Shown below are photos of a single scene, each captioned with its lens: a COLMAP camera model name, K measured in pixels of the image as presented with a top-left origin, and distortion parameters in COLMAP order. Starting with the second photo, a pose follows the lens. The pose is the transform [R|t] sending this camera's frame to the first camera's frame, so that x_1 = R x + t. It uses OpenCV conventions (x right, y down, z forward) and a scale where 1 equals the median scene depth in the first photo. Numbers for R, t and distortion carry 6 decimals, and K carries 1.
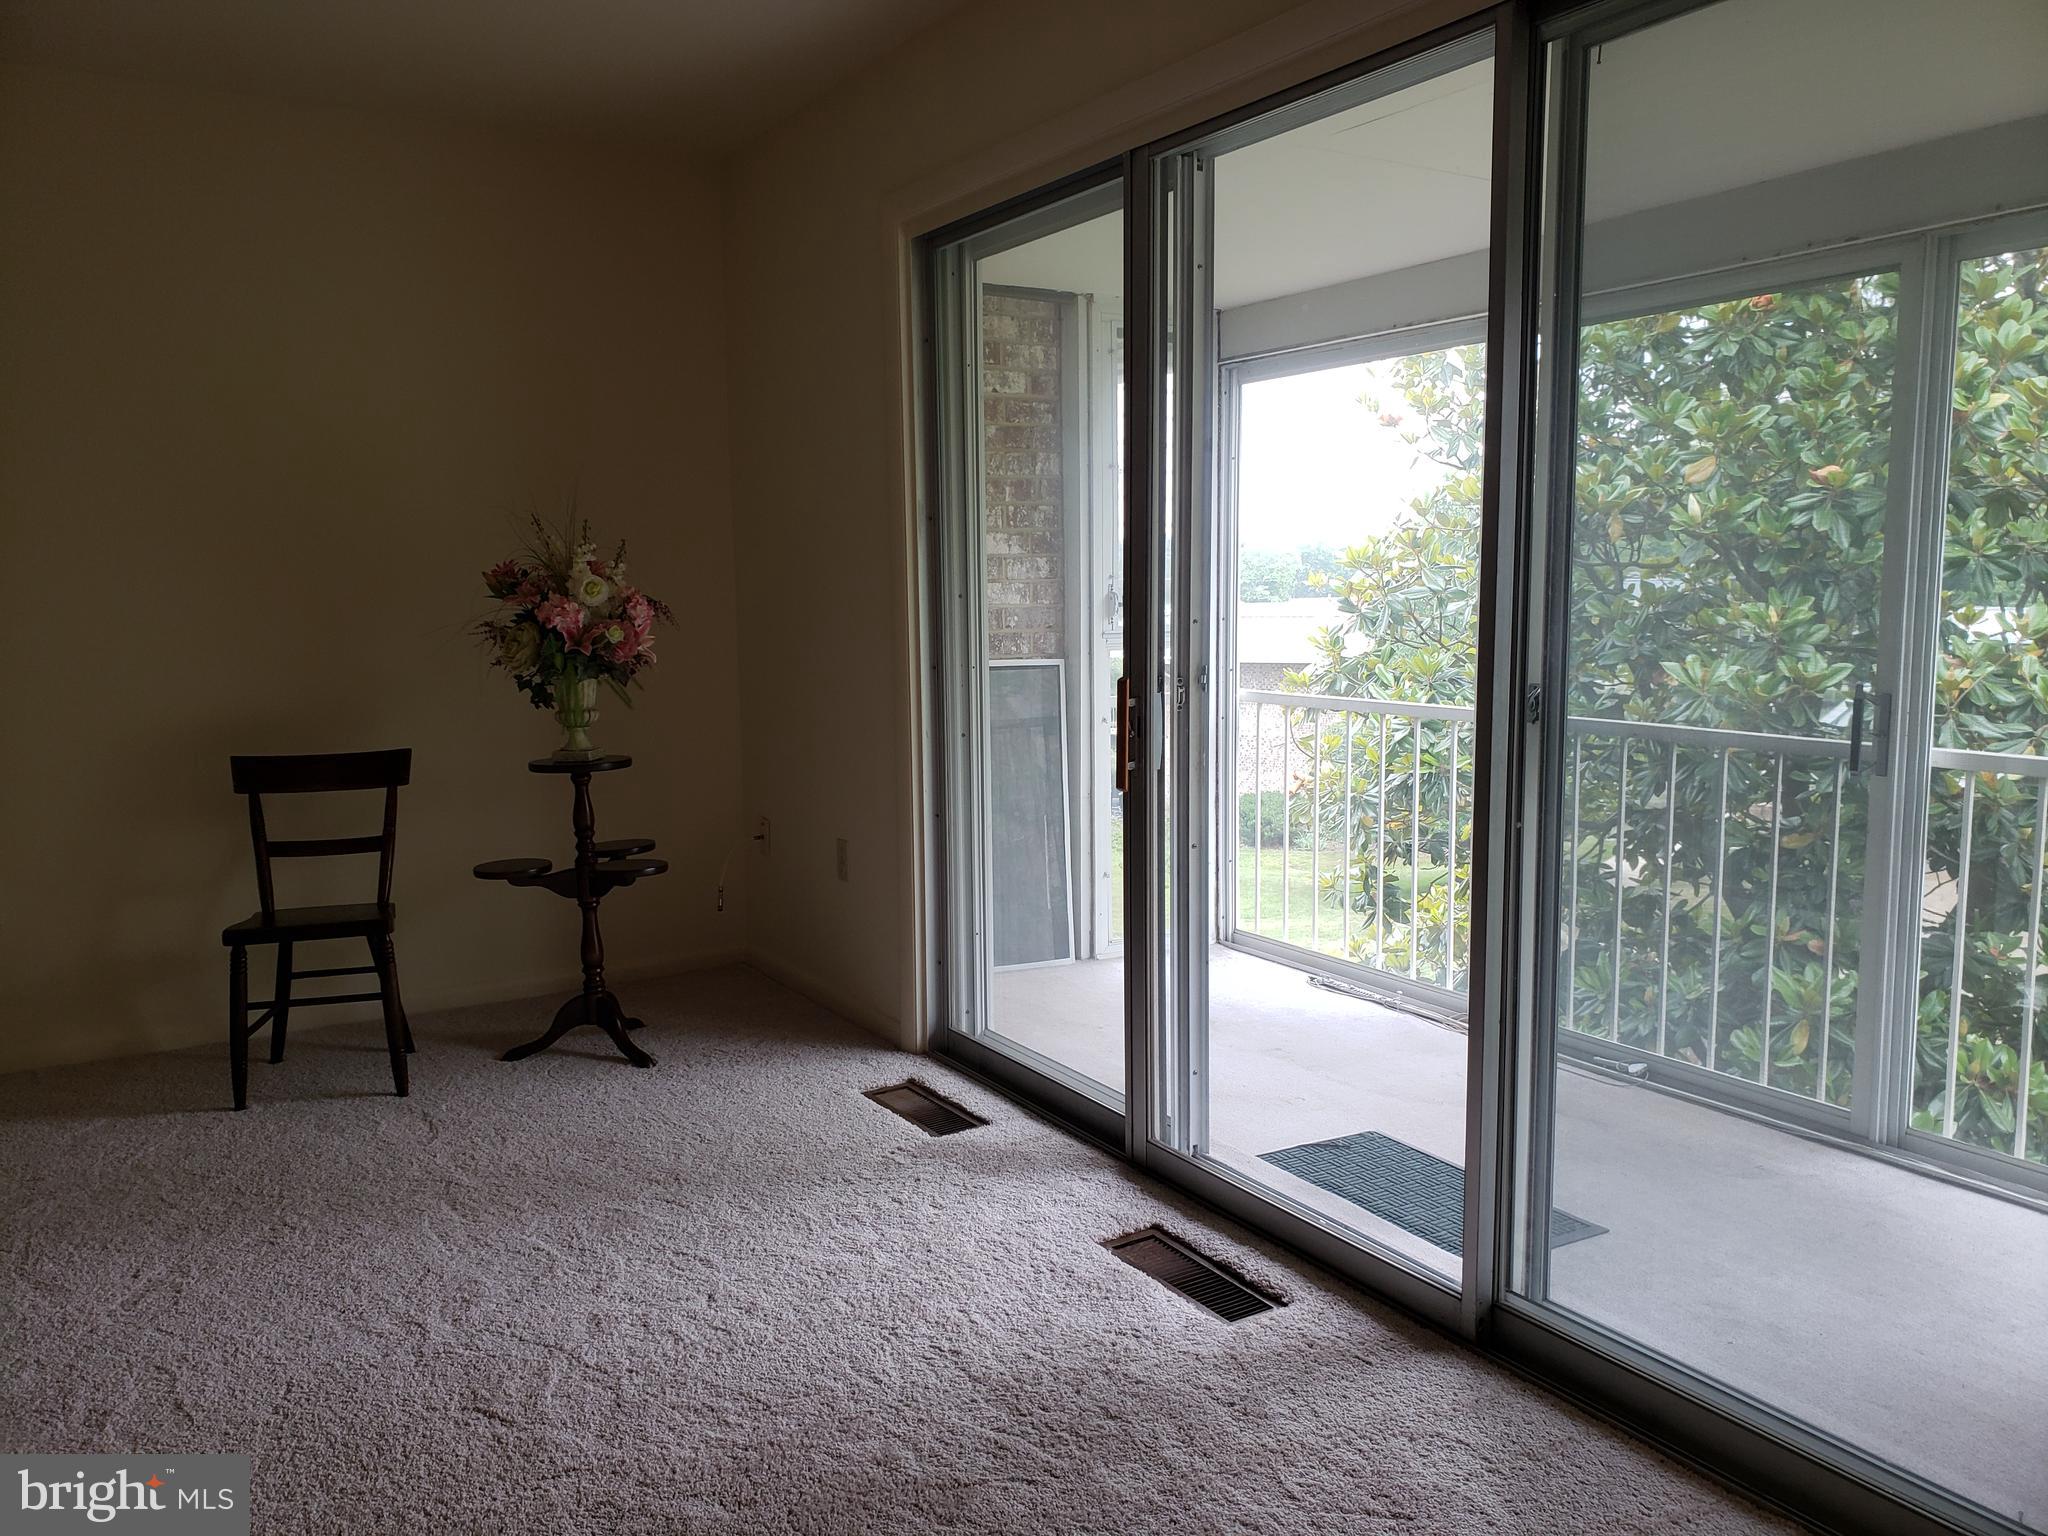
lens RADIAL K [[1567.2, 0, 1024.0], [0, 1567.2, 768.0], [0, 0, 1]] dist [0.008724, 0.005291]
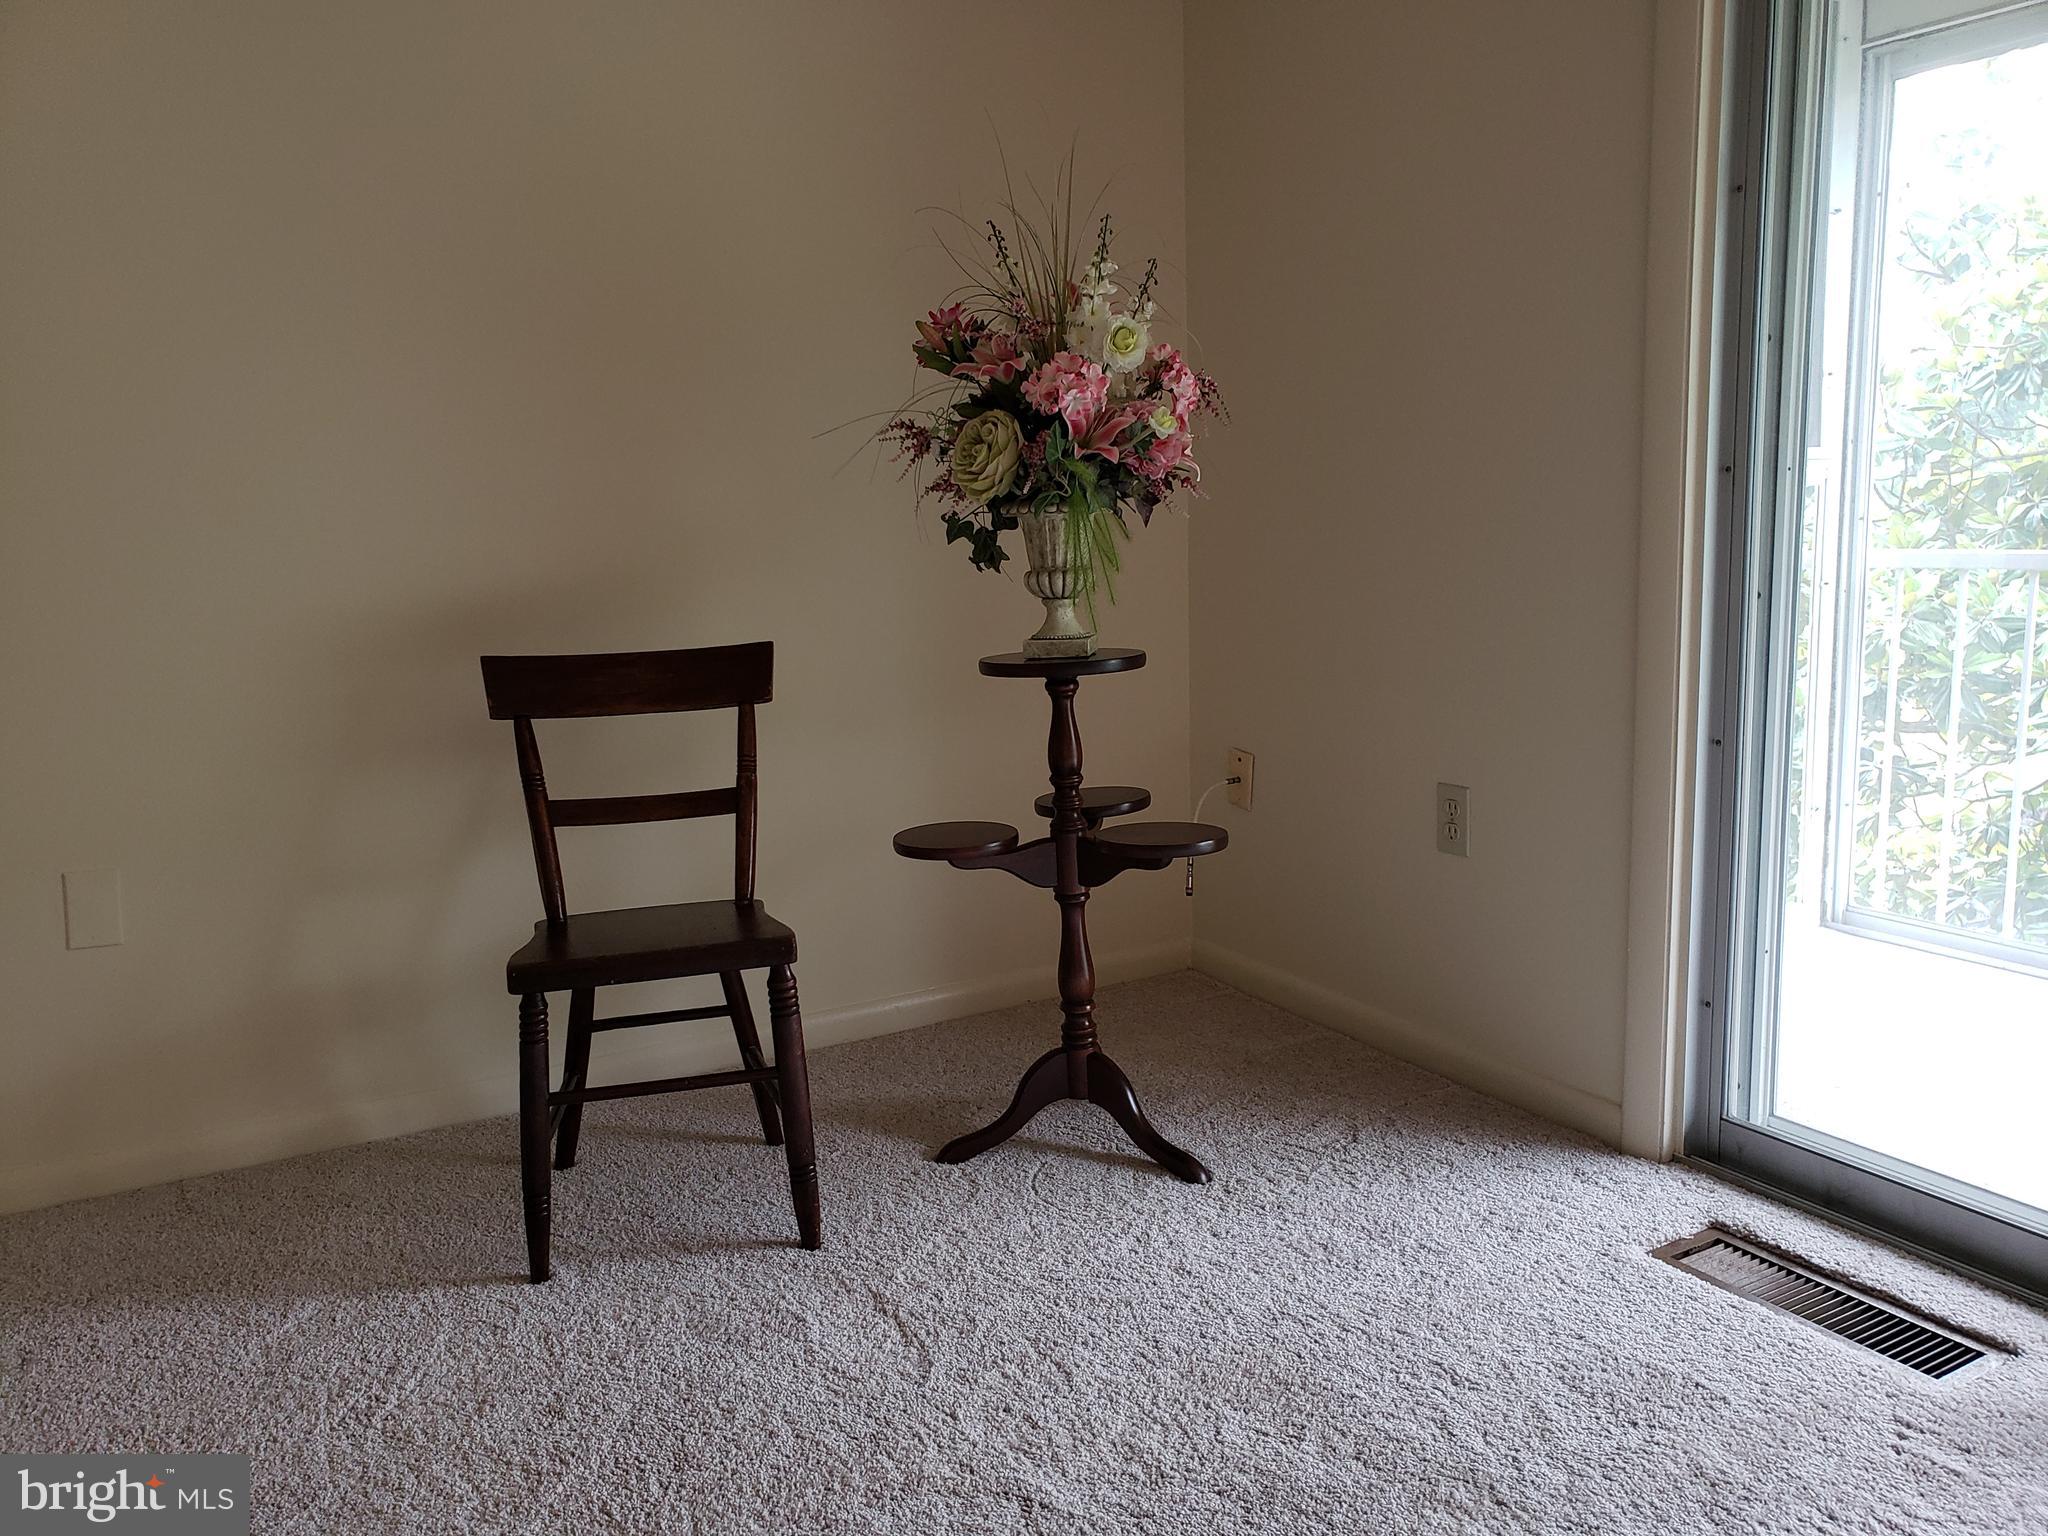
lens RADIAL K [[1635.8, 0, 1018.4], [0, 1635.8, 776.9], [0, 0, 1]] dist [0.200078, -0.393864]
pose [[0.997570, -0.011346, -0.068738, -0.260539], [0.014723, 0.998699, 0.048822, 0.010231], [0.068095, -0.049715, 0.996439, 0.388218]]
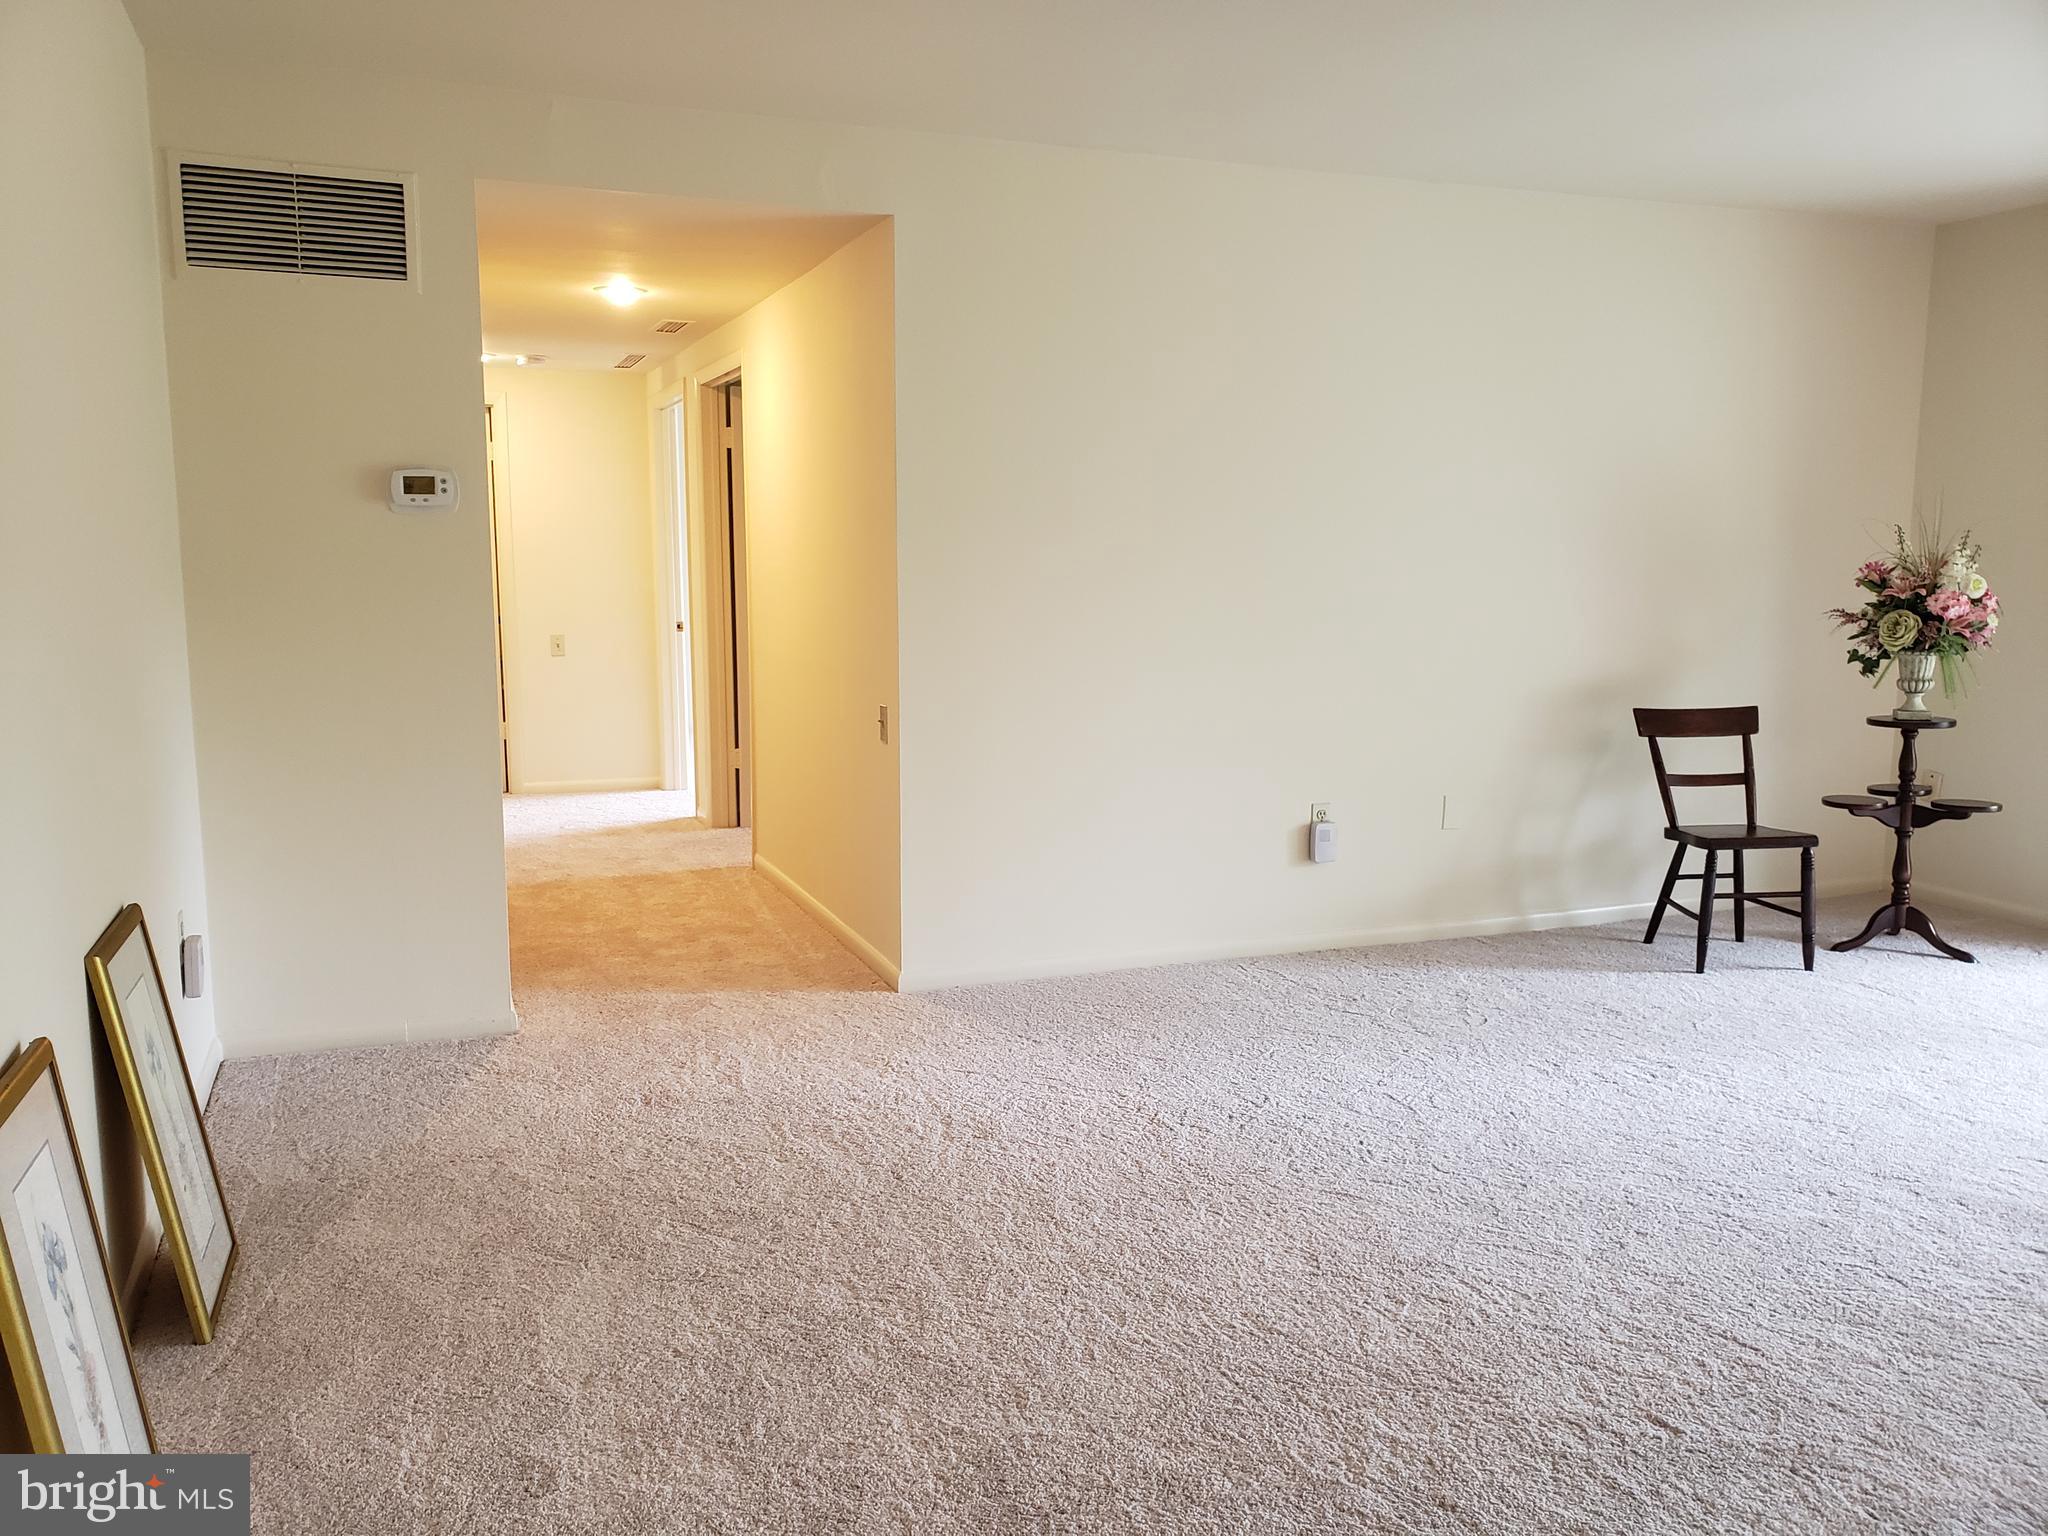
lens RADIAL K [[1567.2, 0, 1024.0], [0, 1567.2, 768.0], [0, 0, 1]] dist [0.008724, 0.005291]
pose [[0.980098, 0.037491, -0.194944, -0.742034], [-0.031973, 0.998996, 0.031378, 0.017709], [0.195925, -0.024521, 0.980312, -0.385515]]
